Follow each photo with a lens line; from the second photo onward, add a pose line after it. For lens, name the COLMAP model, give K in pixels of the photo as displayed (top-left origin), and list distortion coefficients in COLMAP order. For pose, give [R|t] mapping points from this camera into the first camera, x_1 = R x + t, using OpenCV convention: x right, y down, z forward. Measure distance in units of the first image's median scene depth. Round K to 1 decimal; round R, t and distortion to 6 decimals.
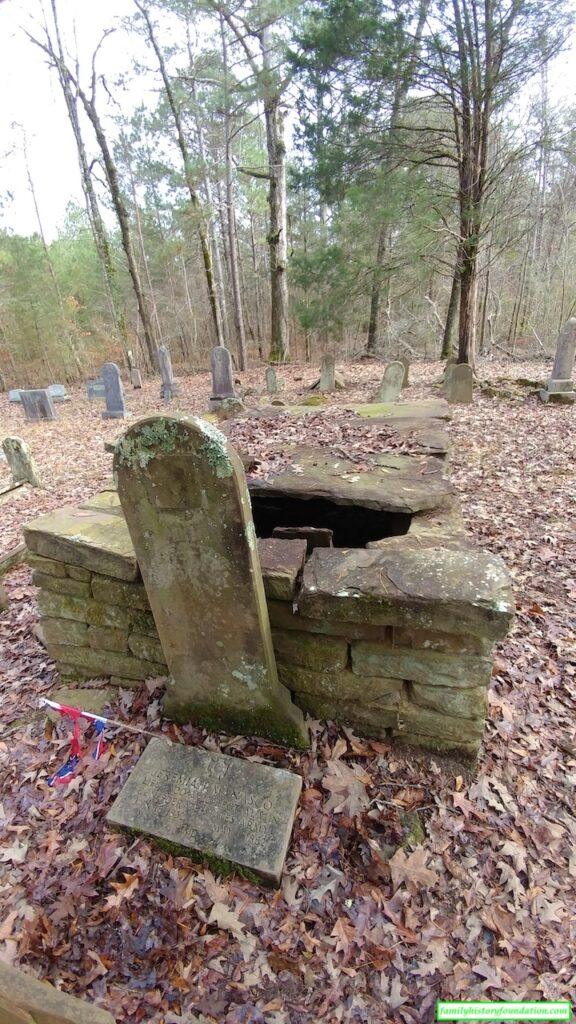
lens RADIAL K [[413.7, 0, 279.7], [0, 413.7, 526.7], [0, 0, 1]] dist [0.033152, -0.046684]
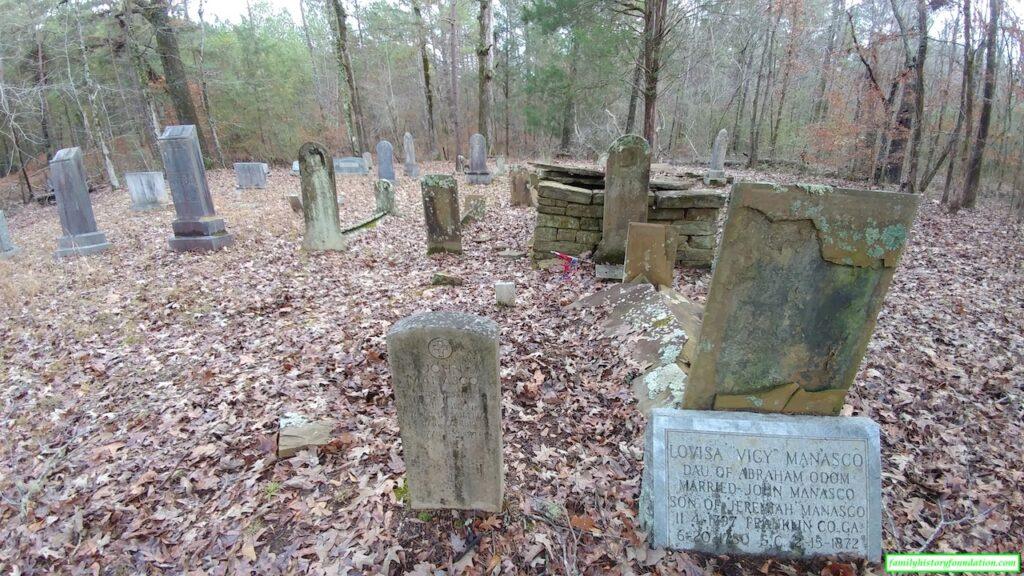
lens RADIAL K [[413.7, 0, 525.4], [0, 413.7, 297.9], [0, 0, 1]] dist [0.033152, -0.046684]
pose [[0.985139, -0.000708, 0.171757, -0.105383], [0.011947, 0.997852, -0.064411, 0.078128], [-0.171342, 0.065506, 0.983031, -0.129317]]
